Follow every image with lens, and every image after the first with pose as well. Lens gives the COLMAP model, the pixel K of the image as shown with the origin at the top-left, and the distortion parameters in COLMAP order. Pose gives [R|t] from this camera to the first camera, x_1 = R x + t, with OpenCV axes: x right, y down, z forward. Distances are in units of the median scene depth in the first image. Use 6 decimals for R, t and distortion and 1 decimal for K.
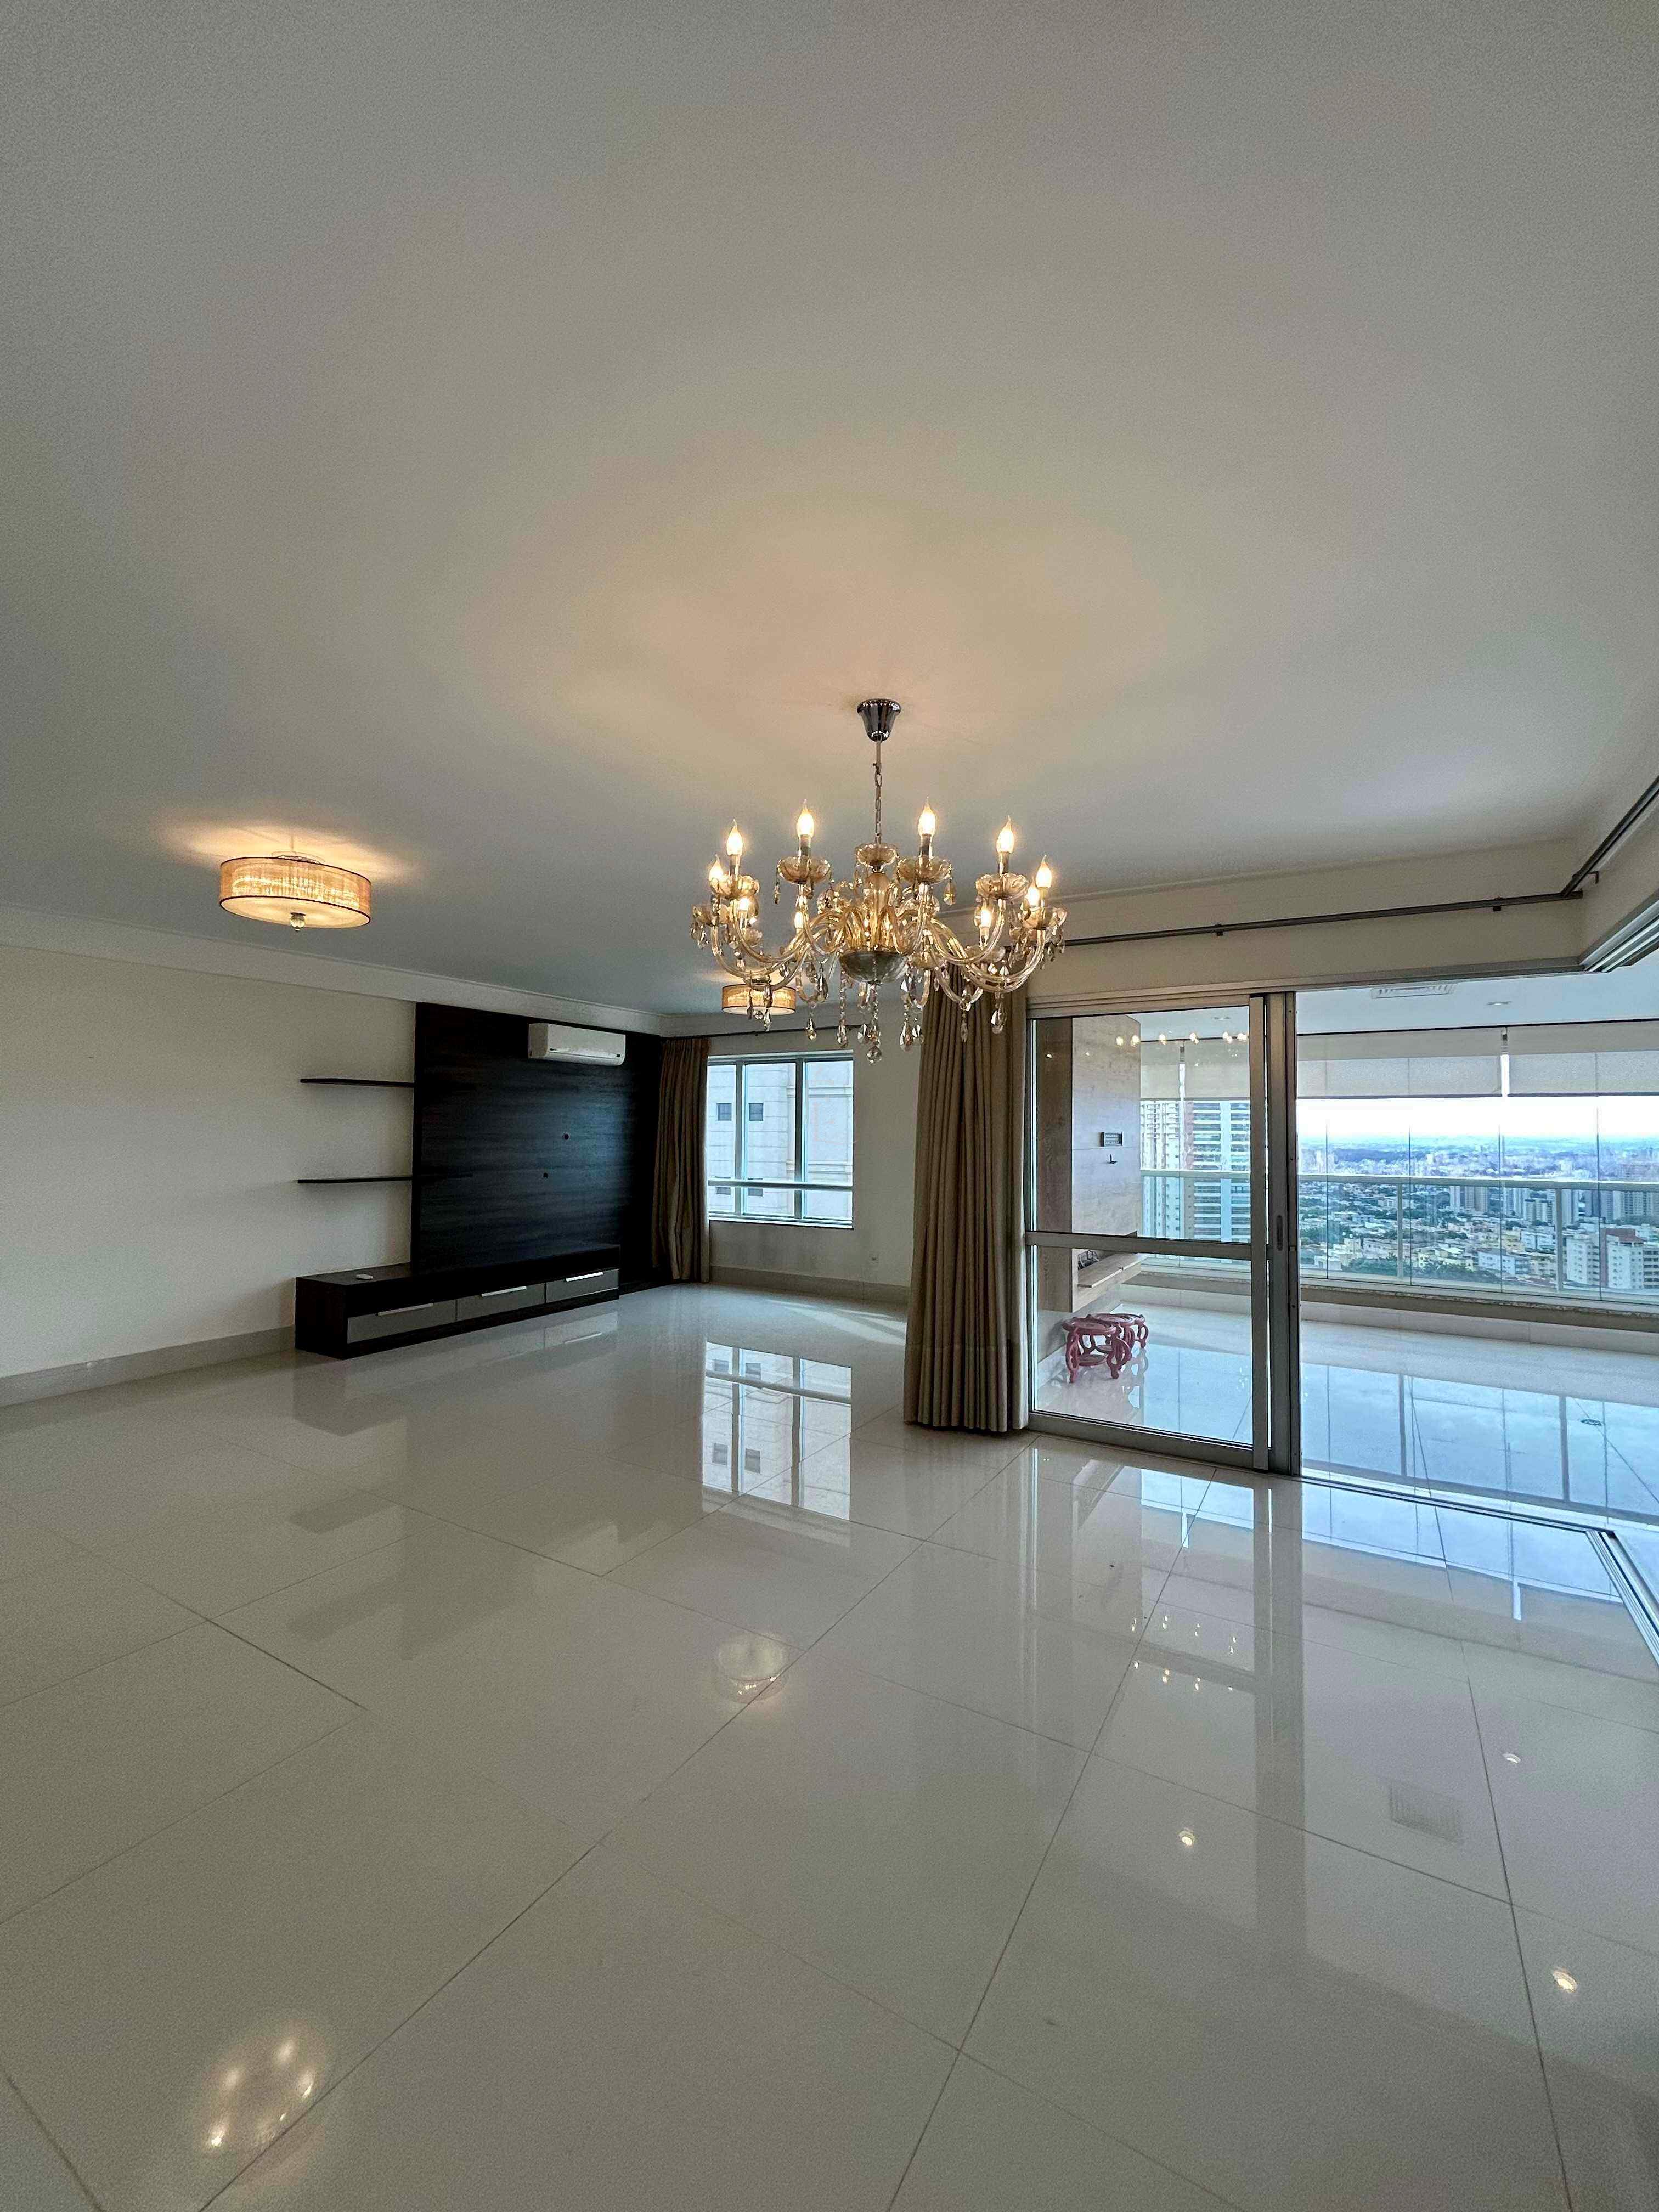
lens RADIAL K [[894.0, 0, 833.5], [0, 894.0, 1118.1], [0, 0, 1]] dist [-0.000222, 0.000014]
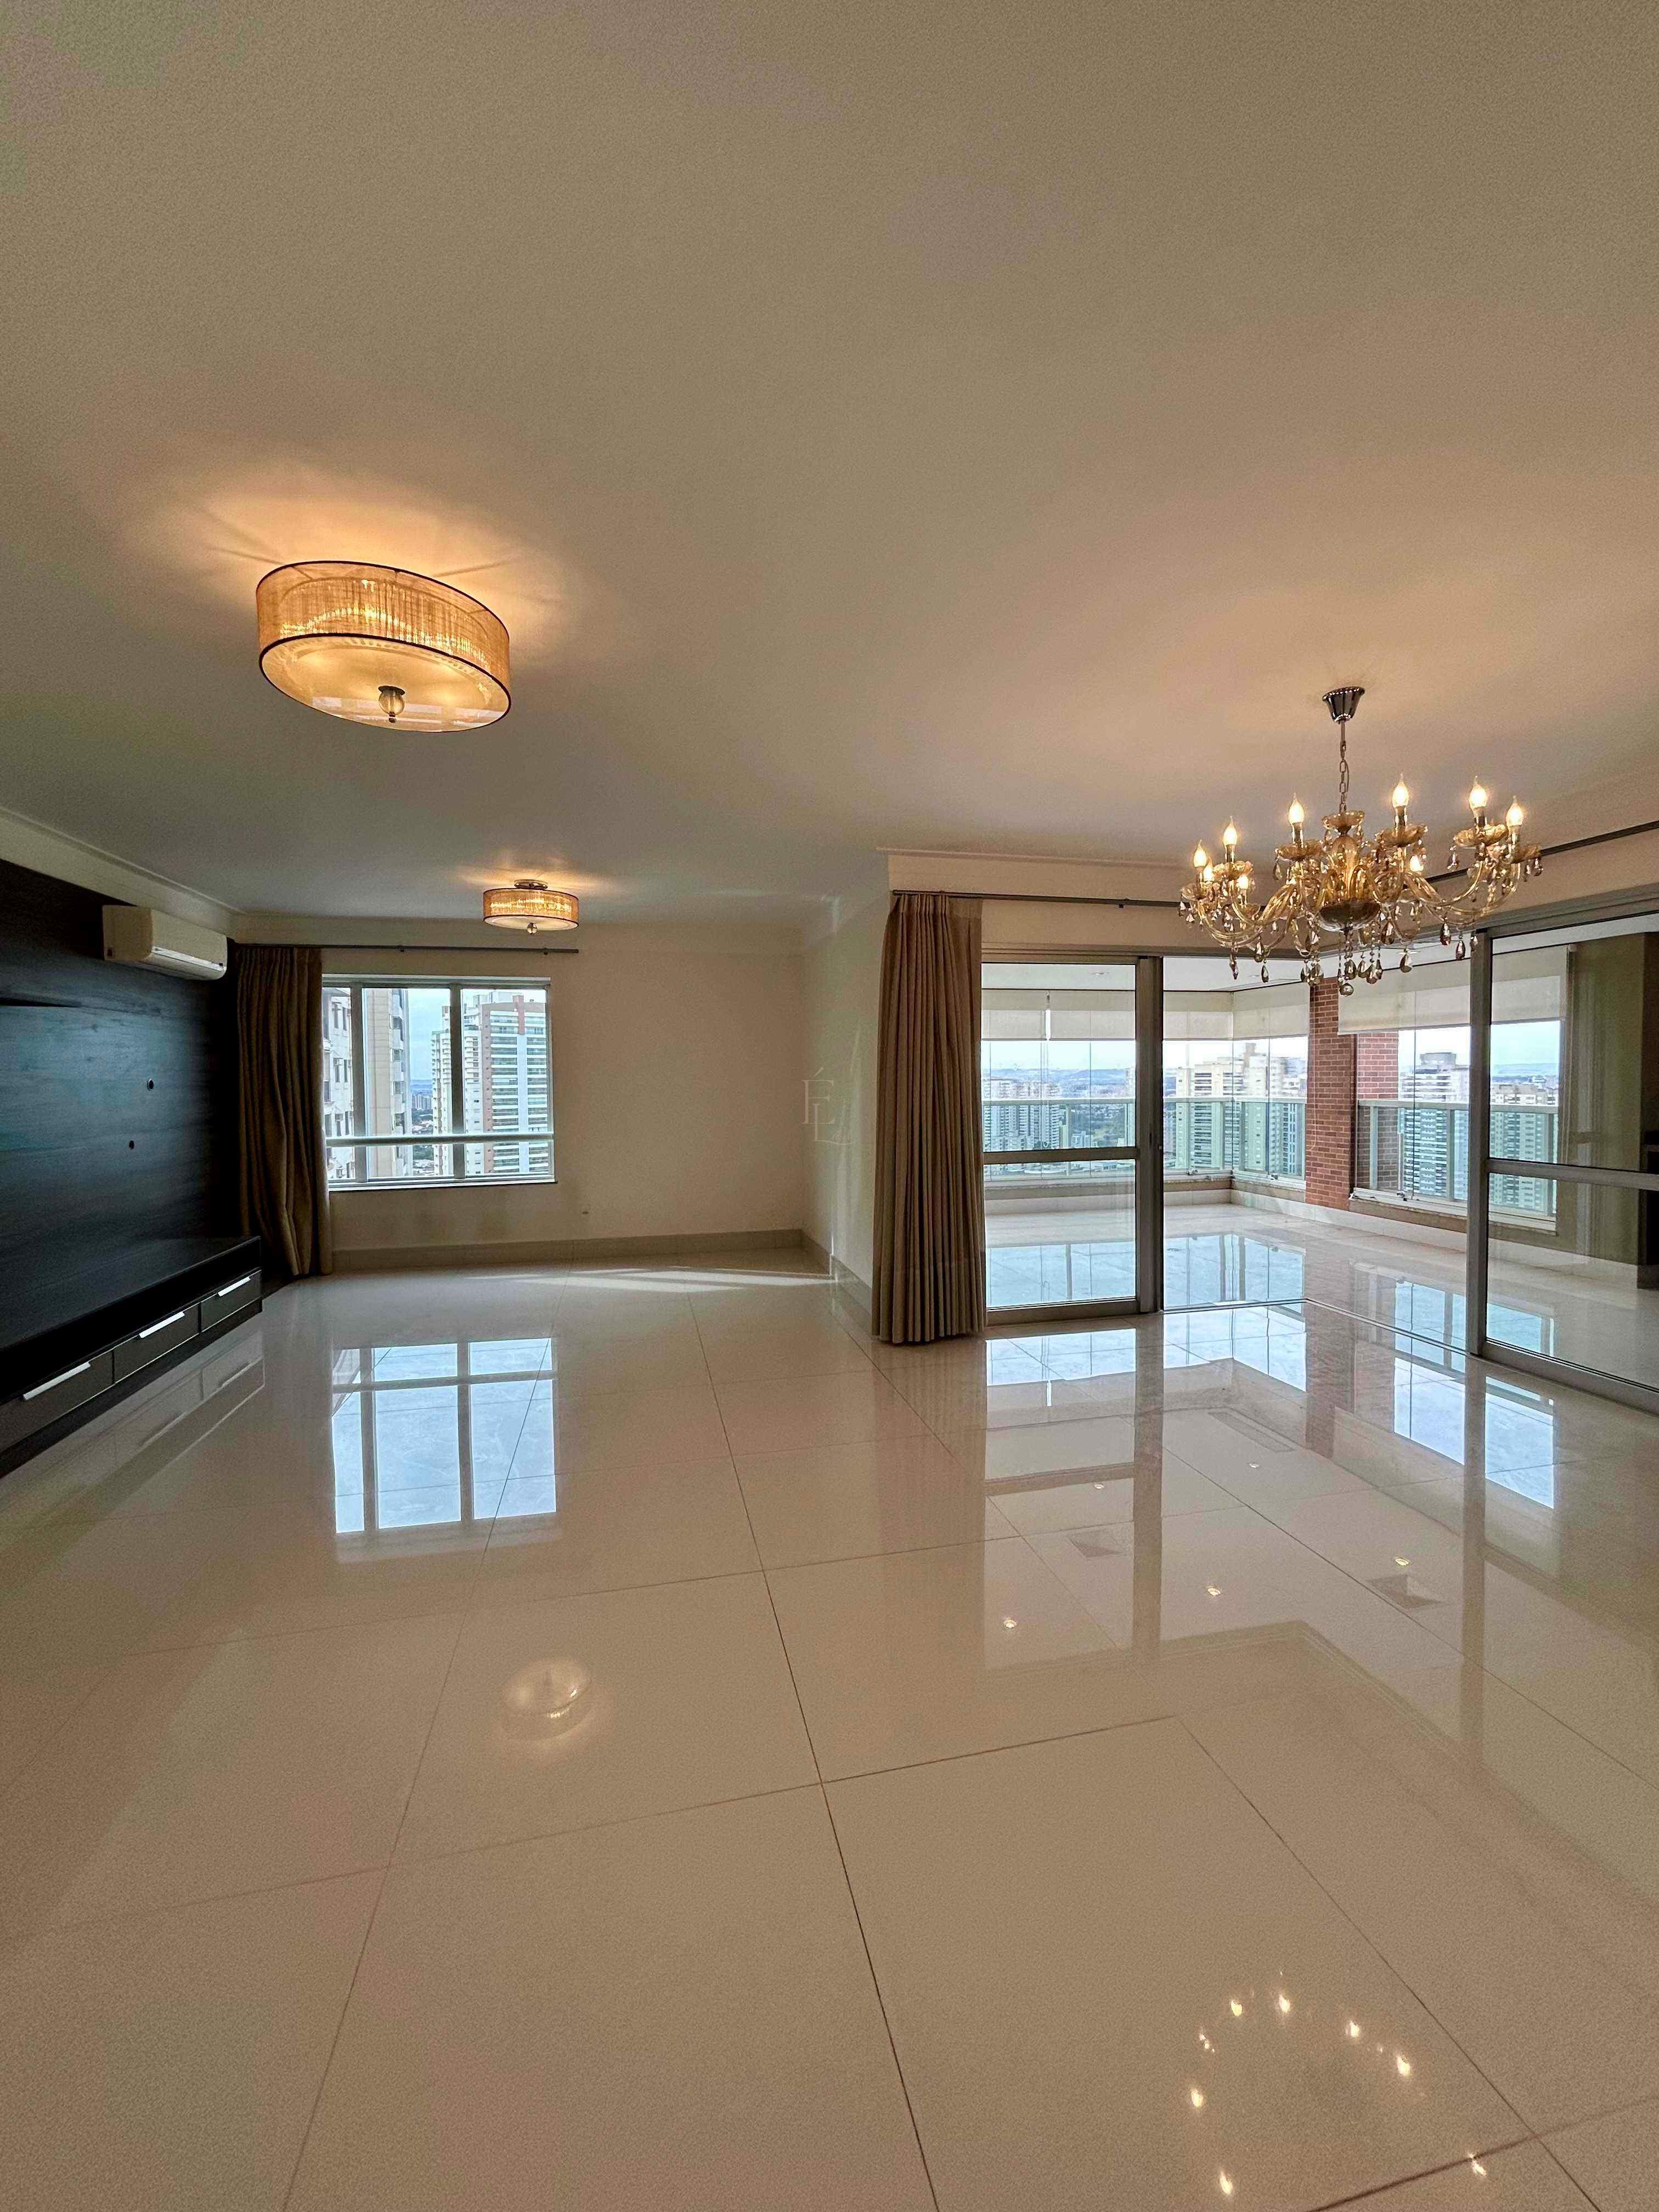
lens RADIAL K [[893.0, 0, 824.7], [0, 893.0, 1109.2], [0, 0, 1]] dist [0.006352, 0.000323]
pose [[0.731971, -0.039388, 0.680196, -0.379949], [0.004123, 0.998565, 0.053387, 0.006529], [-0.681323, -0.036273, 0.731083, 0.172768]]
